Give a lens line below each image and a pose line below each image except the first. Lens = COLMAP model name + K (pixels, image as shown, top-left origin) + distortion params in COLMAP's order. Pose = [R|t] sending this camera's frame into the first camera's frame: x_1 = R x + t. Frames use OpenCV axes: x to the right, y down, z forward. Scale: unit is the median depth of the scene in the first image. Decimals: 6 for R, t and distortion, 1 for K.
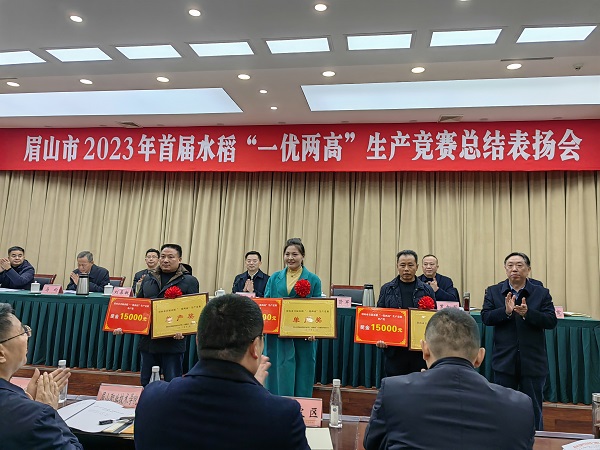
lens RADIAL K [[473.9, 0, 287.0], [0, 473.9, 226.5], [0, 0, 1]] dist [0.008136, -0.000297]
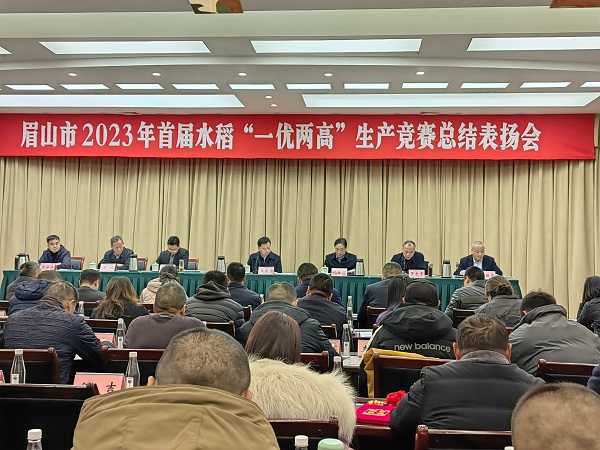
lens RADIAL K [[714.7, 0, 300.0], [0, 714.7, 225.0], [0, 0, 1]] dist [-0.010488, -0.000362]
pose [[0.995133, -0.012857, 0.097695, -0.119924], [0.007358, 0.998379, 0.056436, -0.056260], [-0.098262, -0.055443, 0.993615, -0.617814]]
